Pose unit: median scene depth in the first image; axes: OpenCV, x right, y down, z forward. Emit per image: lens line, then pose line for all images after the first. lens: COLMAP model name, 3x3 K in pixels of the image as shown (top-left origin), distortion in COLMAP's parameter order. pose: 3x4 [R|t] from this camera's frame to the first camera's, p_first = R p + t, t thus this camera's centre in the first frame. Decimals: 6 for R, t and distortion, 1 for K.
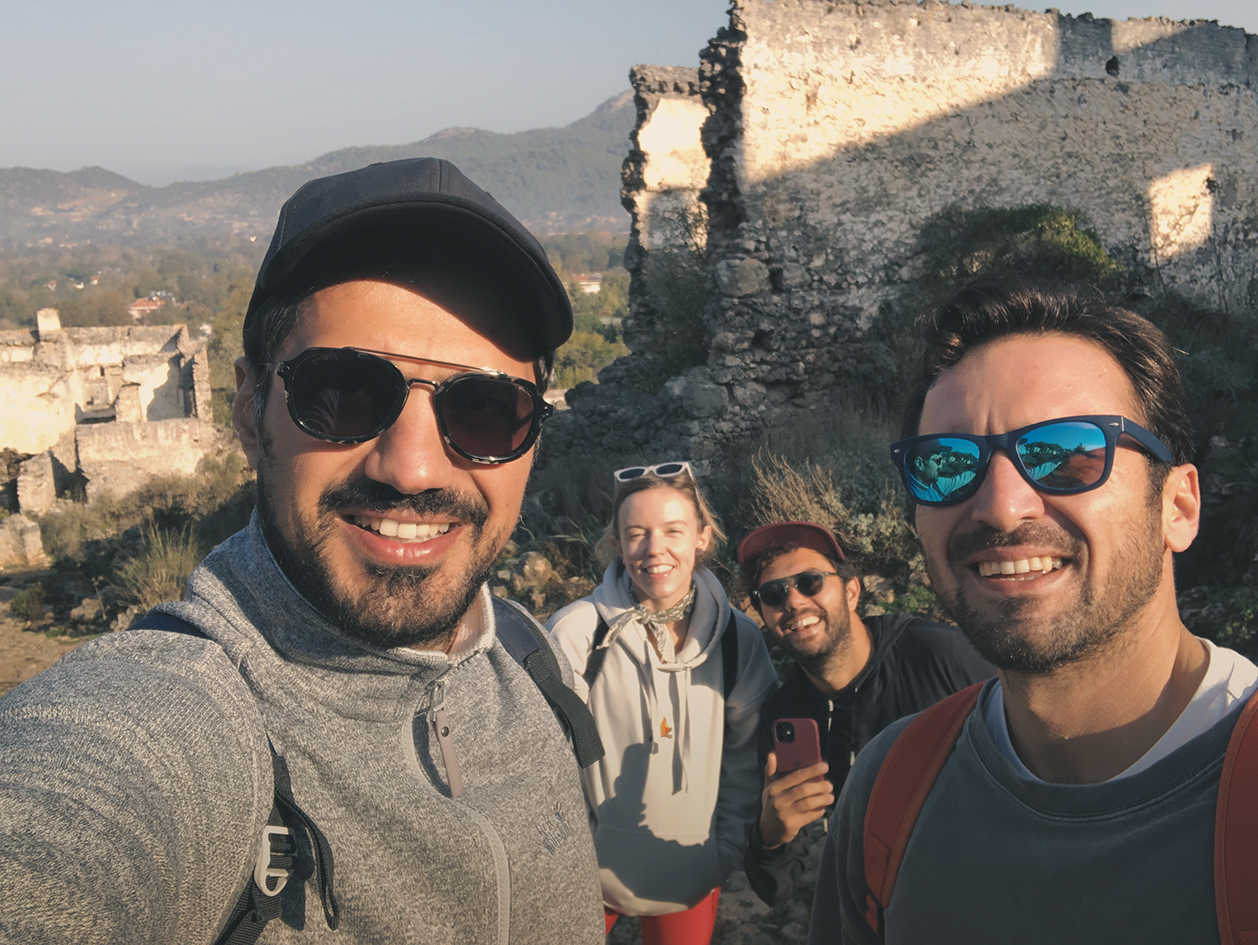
lens RADIAL K [[1173.2, 0, 629.0], [0, 1173.2, 472.5], [0, 0, 1]] dist [0.020257, 0.002985]
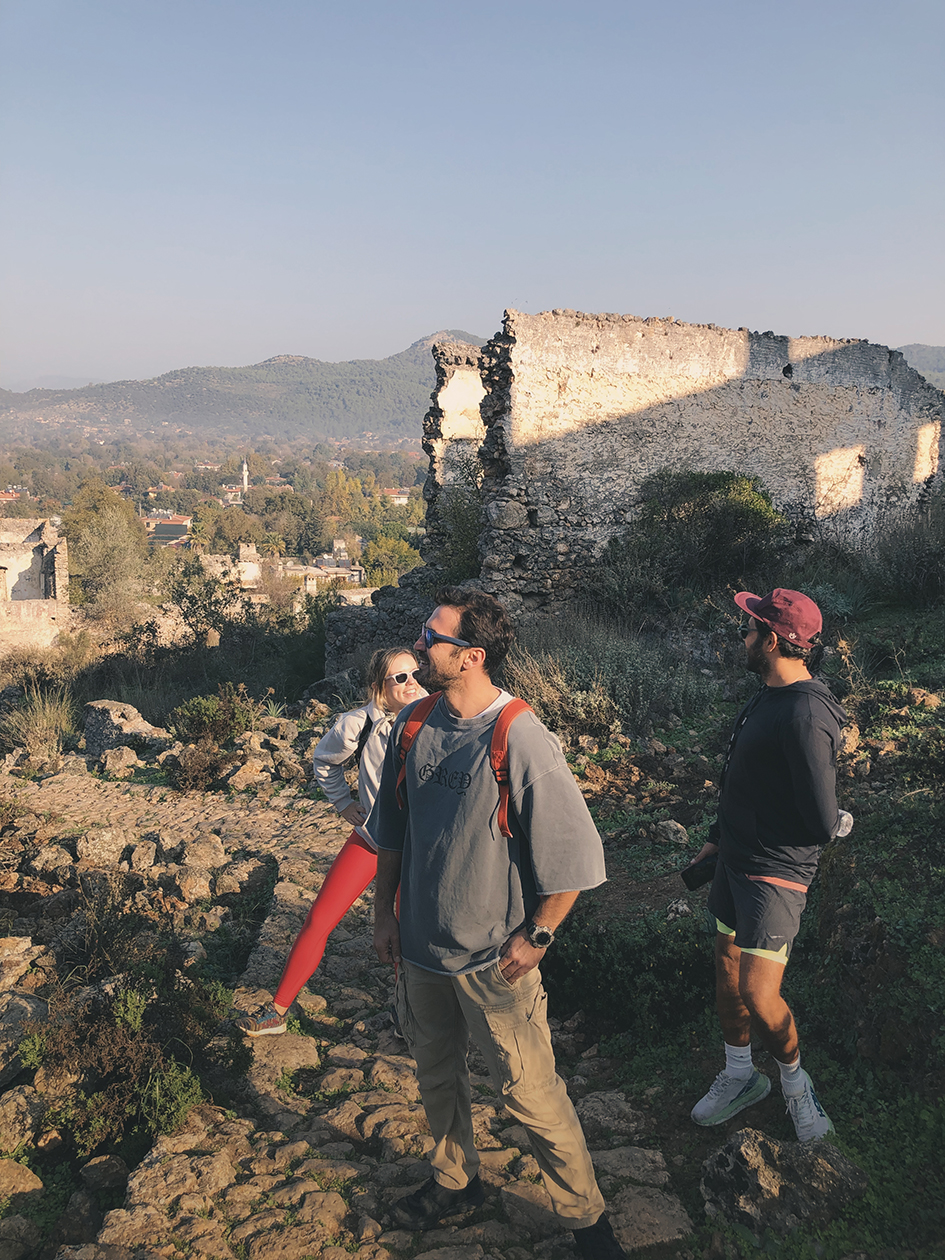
lens RADIAL K [[1022.9, 0, 472.5], [0, 1022.9, 630.0], [0, 0, 1]] dist [0.054640, -0.000482]
pose [[0.998153, 0.042132, 0.043775, 0.010731], [-0.040679, 0.998608, -0.033565, 0.006343], [-0.045128, 0.031722, 0.998477, -0.160414]]
